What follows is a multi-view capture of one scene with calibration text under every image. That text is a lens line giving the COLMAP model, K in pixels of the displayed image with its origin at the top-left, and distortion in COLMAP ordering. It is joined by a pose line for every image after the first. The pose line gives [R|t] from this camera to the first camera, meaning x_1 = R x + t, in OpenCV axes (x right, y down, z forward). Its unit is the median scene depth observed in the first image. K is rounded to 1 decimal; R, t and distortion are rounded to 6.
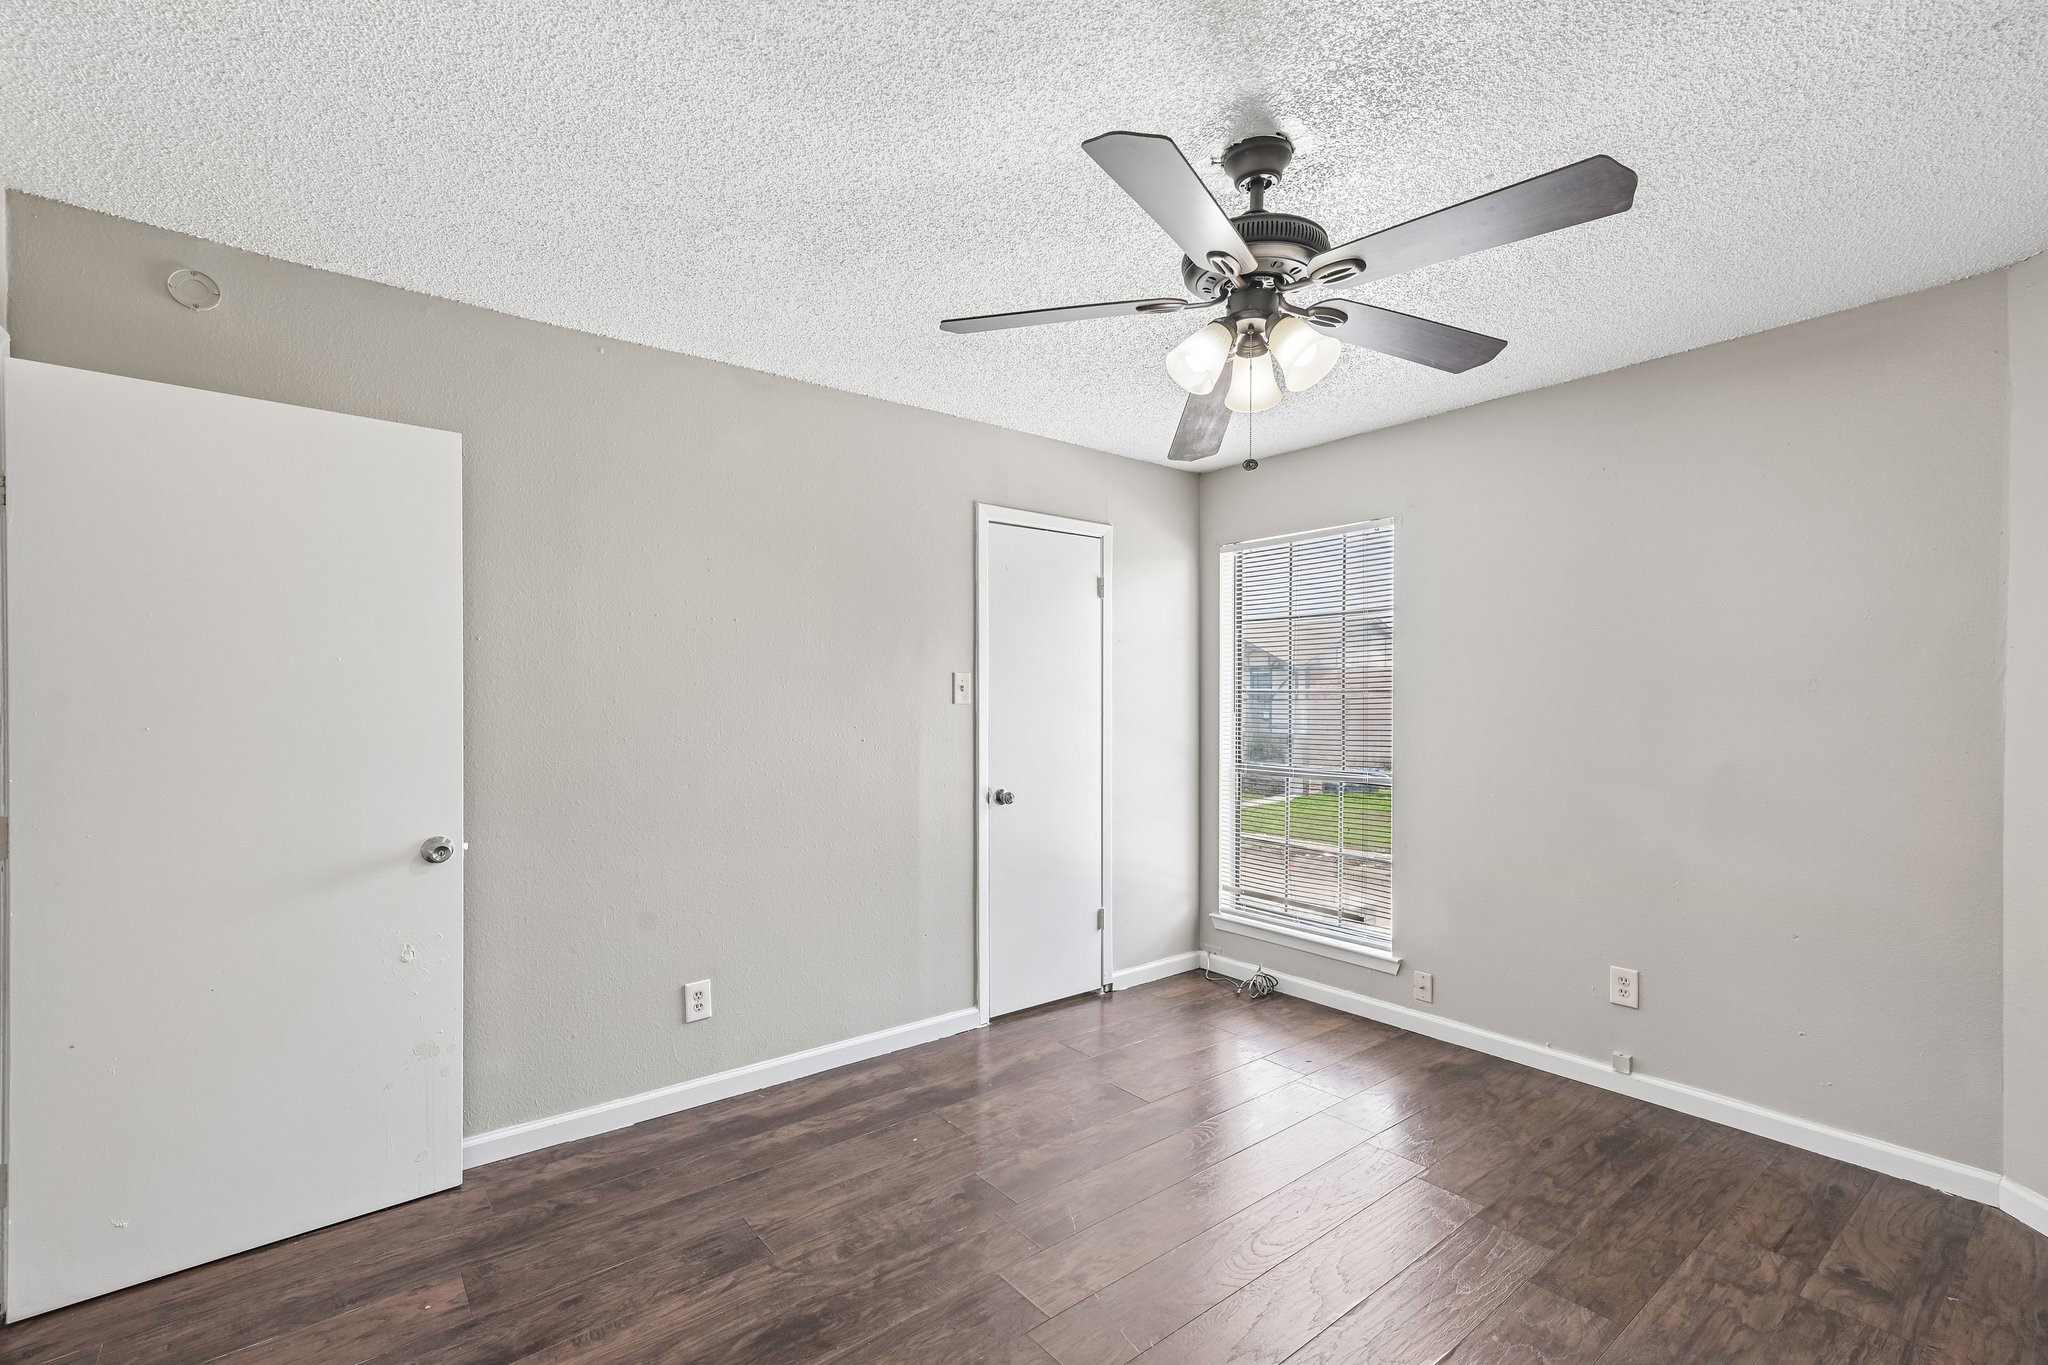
lens RADIAL K [[916.6, 0, 1038.5], [0, 916.6, 698.2], [0, 0, 1]] dist [0.019348, -0.000877]
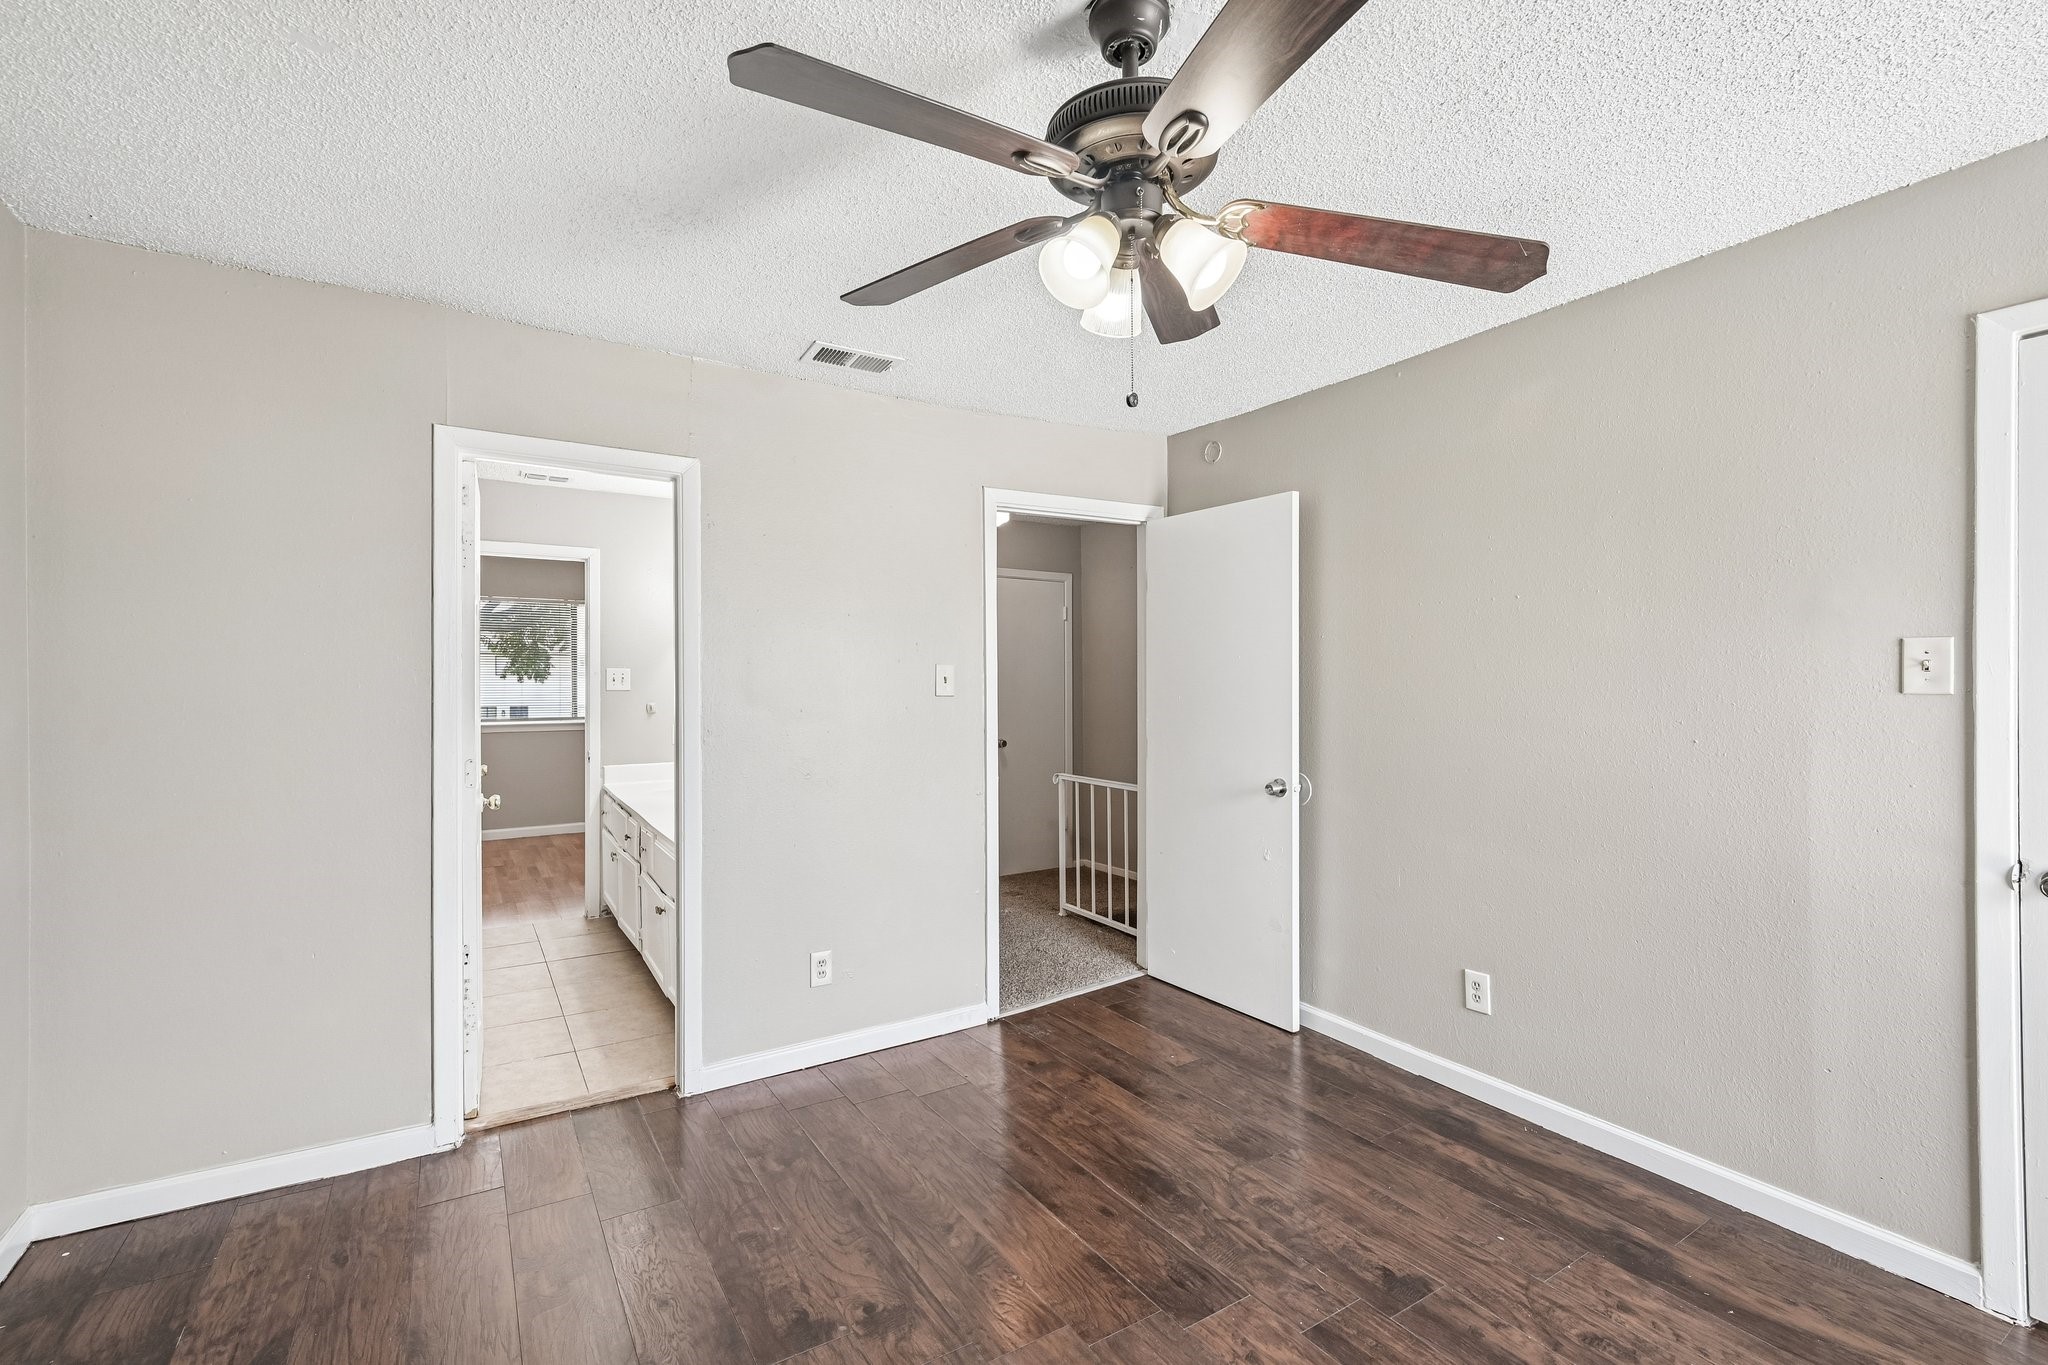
lens RADIAL K [[916.6, 0, 1014.4], [0, 916.6, 672.7], [0, 0, 1]] dist [0.019348, -0.000877]
pose [[-0.127081, -0.006716, -0.991870, 0.677860], [-0.001355, 0.999977, -0.006597, -0.002804], [0.991891, 0.000506, -0.127088, 0.647111]]
